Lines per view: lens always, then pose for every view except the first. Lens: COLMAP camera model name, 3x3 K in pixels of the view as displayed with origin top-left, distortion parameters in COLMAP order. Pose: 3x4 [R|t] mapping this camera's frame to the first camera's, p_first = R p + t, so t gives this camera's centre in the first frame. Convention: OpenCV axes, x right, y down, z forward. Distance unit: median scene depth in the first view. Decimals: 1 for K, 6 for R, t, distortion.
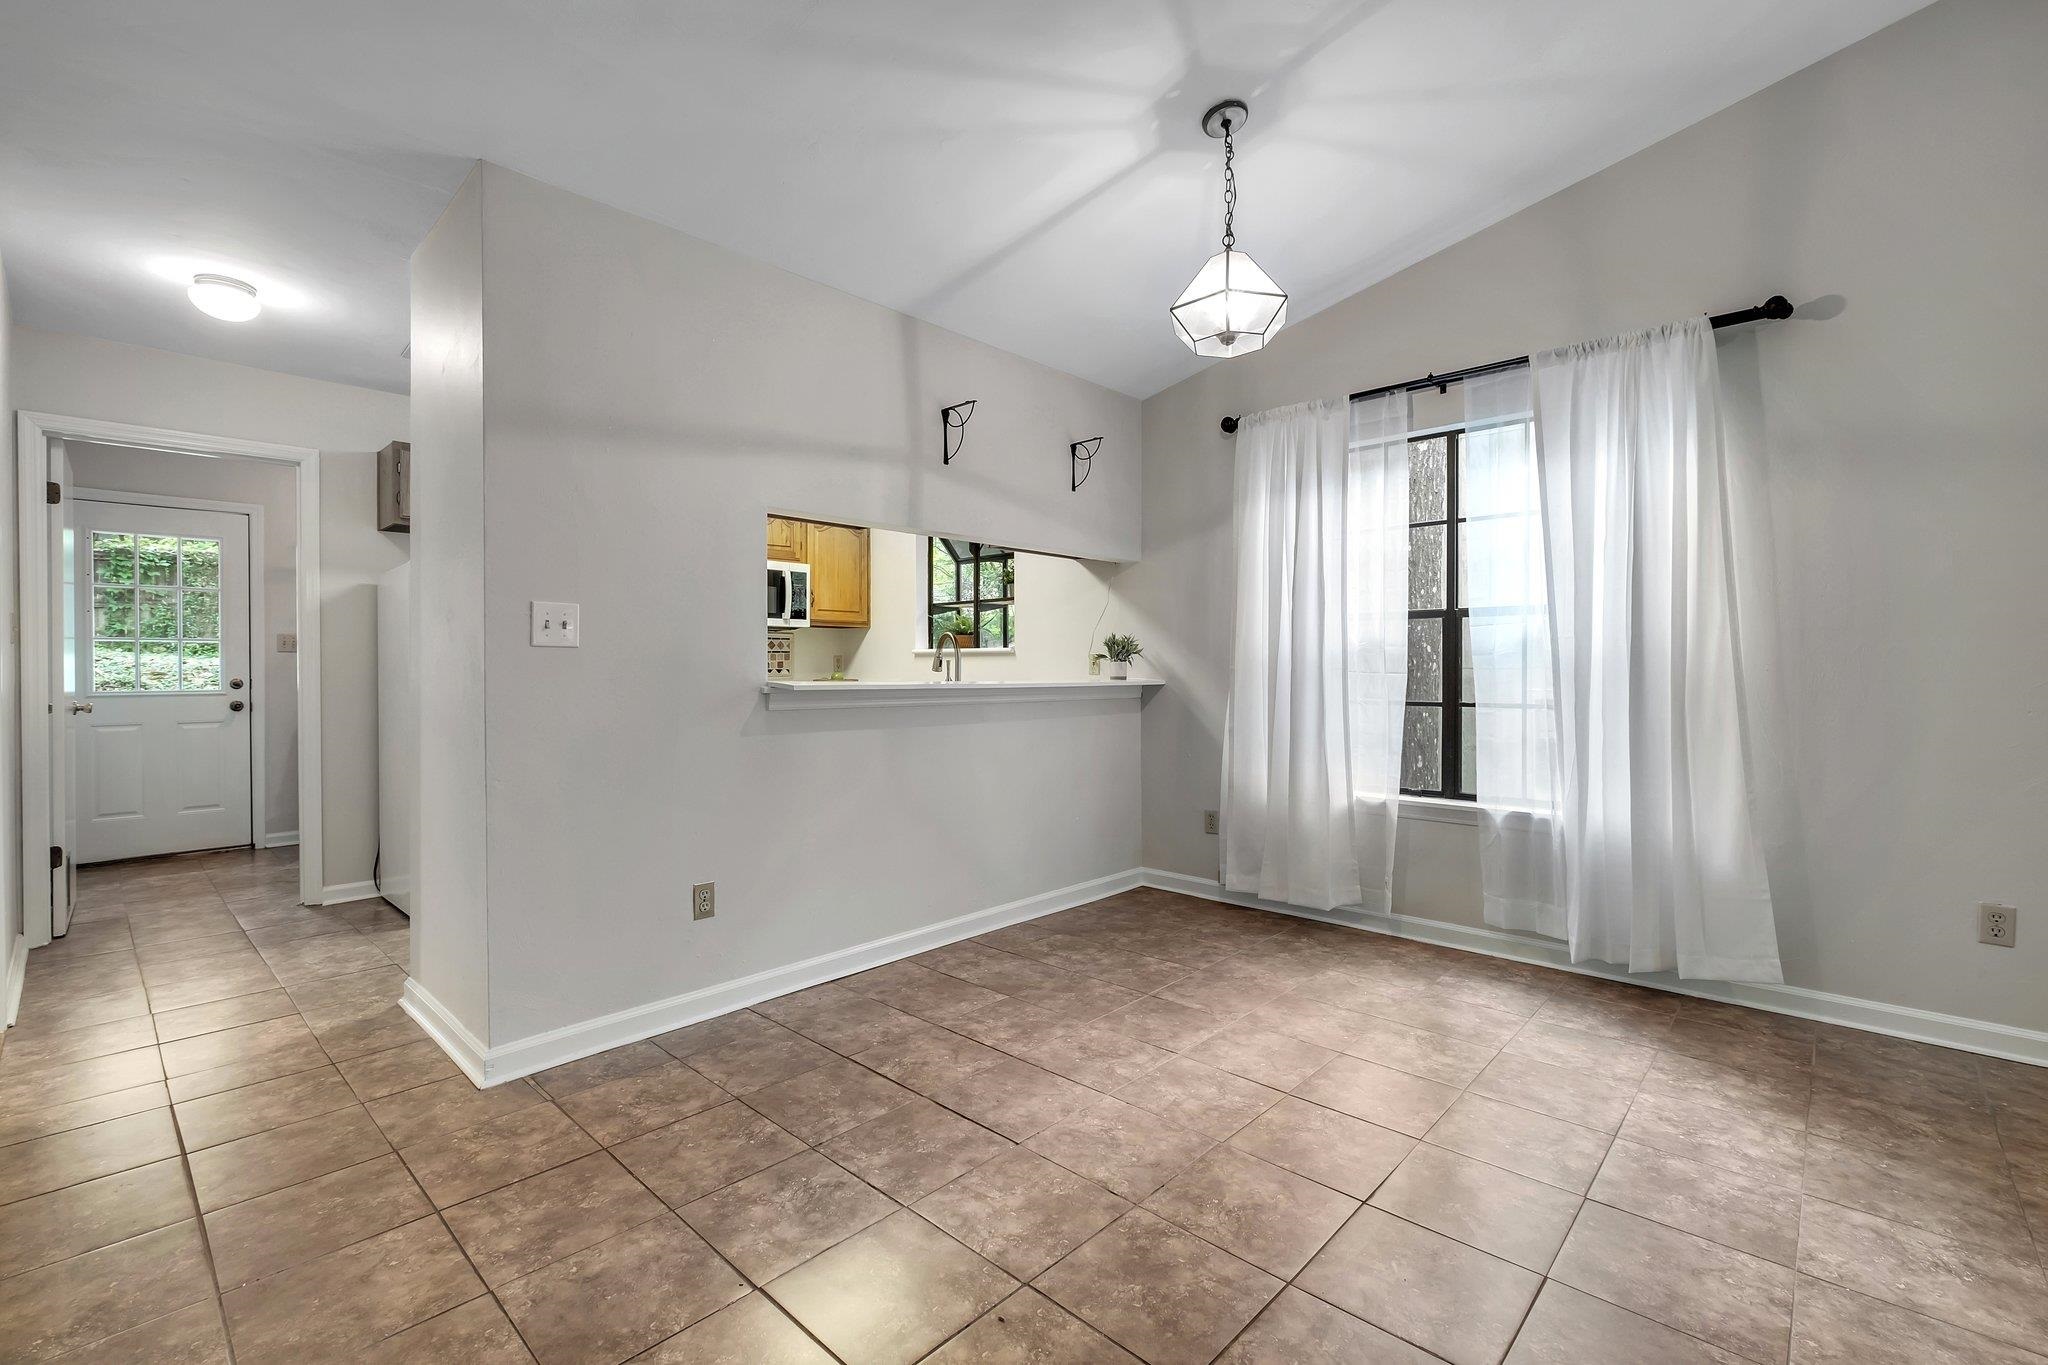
lens RADIAL K [[886.2, 0, 1009.8], [0, 886.2, 678.7], [0, 0, 1]] dist [-0.005869, -0.000113]
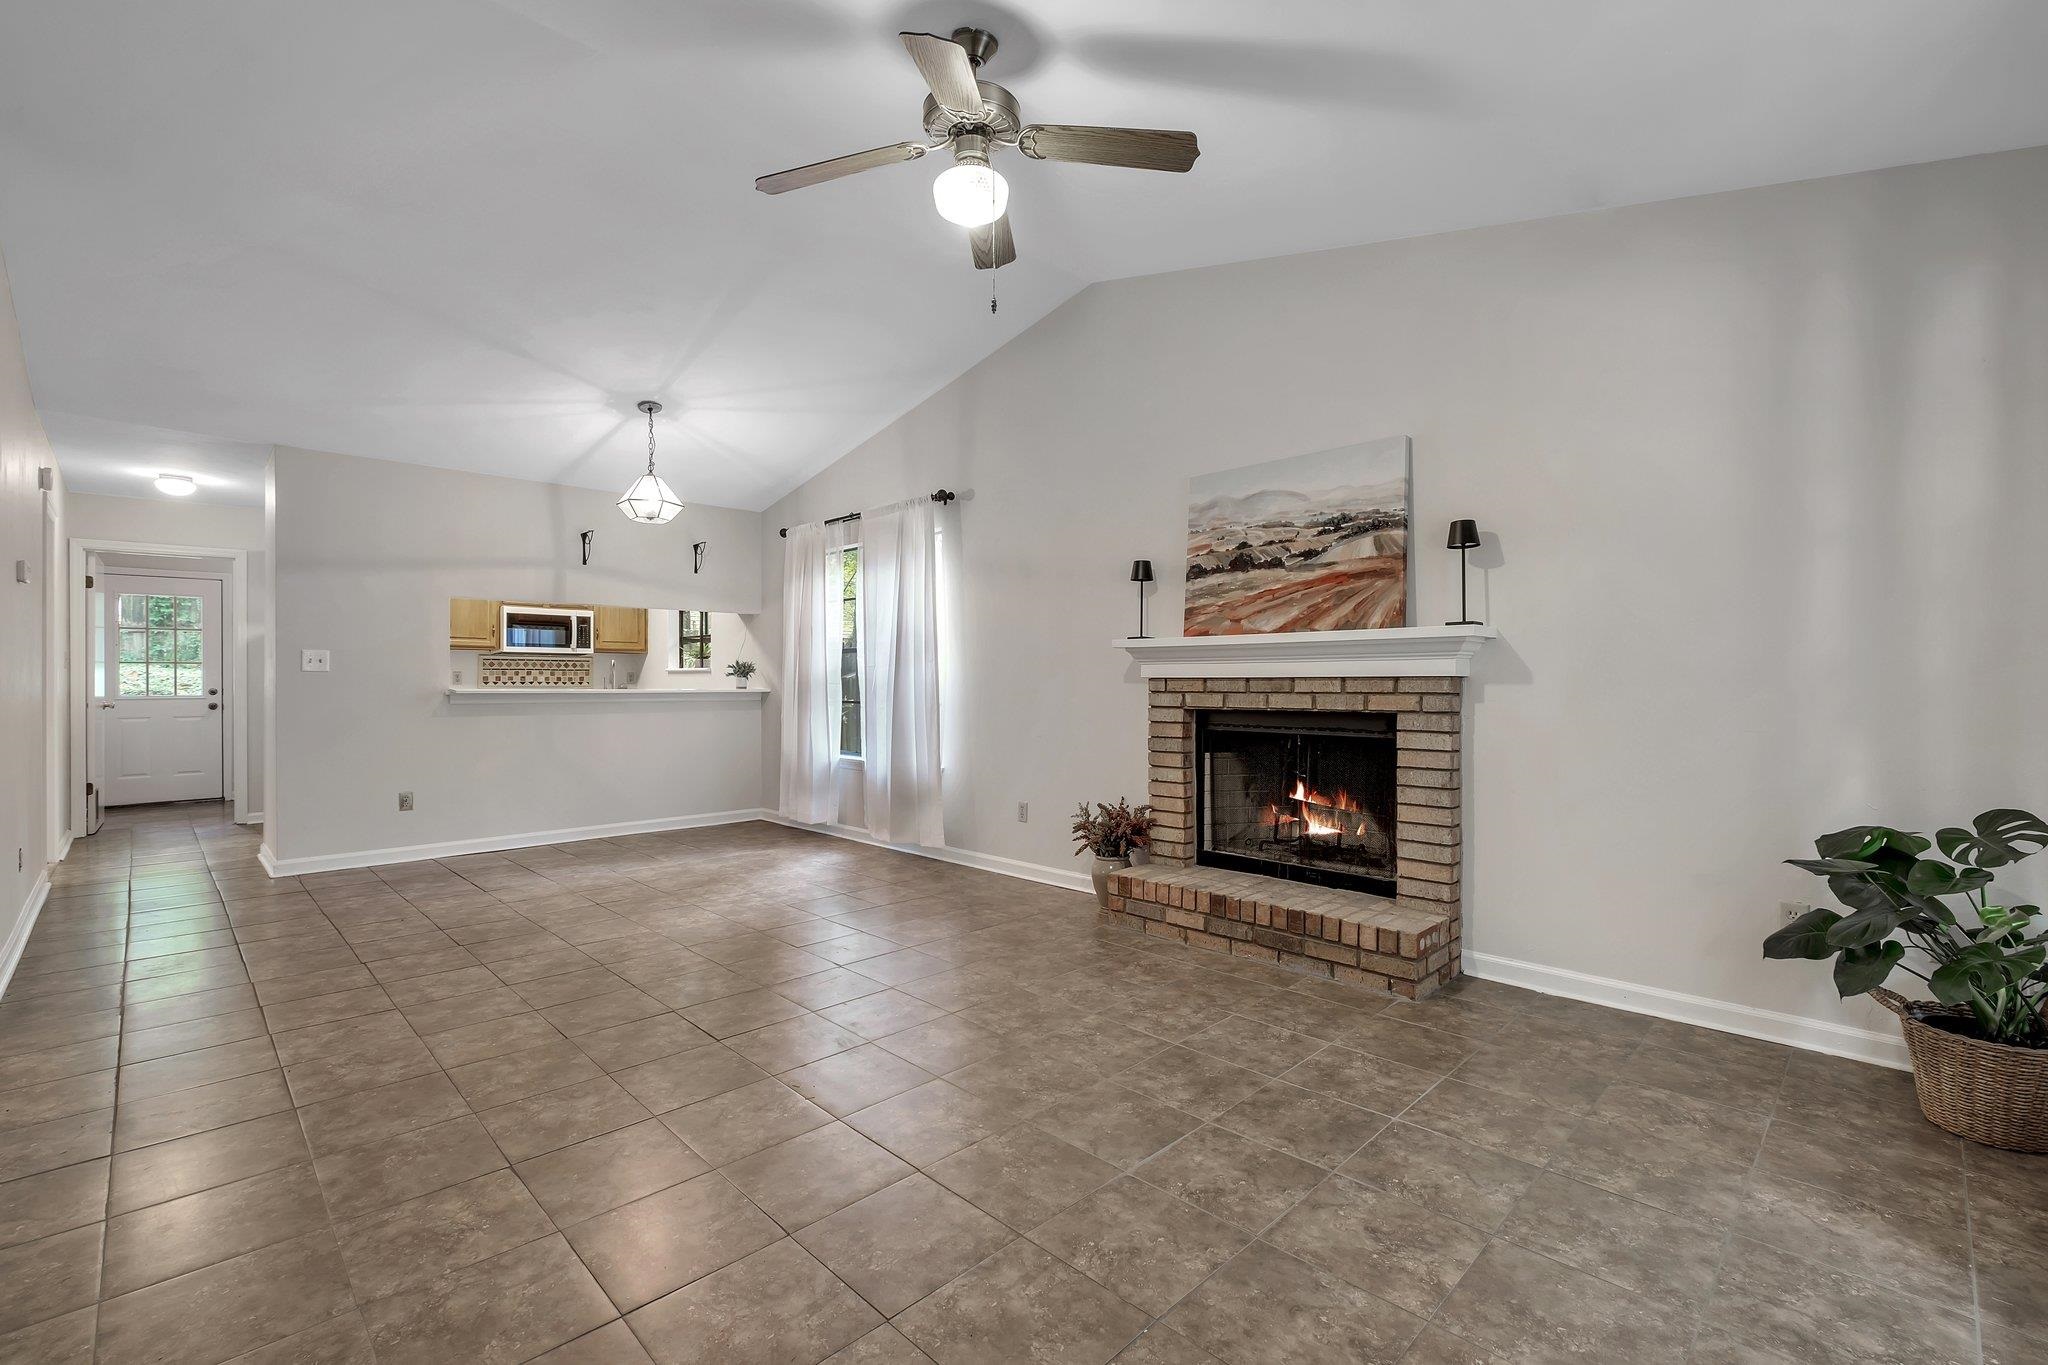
lens RADIAL K [[884.4, 0, 1018.3], [0, 884.4, 684.6], [0, 0, 1]] dist [-0.003358, -0.000373]
pose [[0.999479, 0.000380, -0.032264, 0.873346], [-0.000613, 0.999974, -0.007206, 0.006158], [0.032260, 0.007222, 0.999453, -0.738887]]
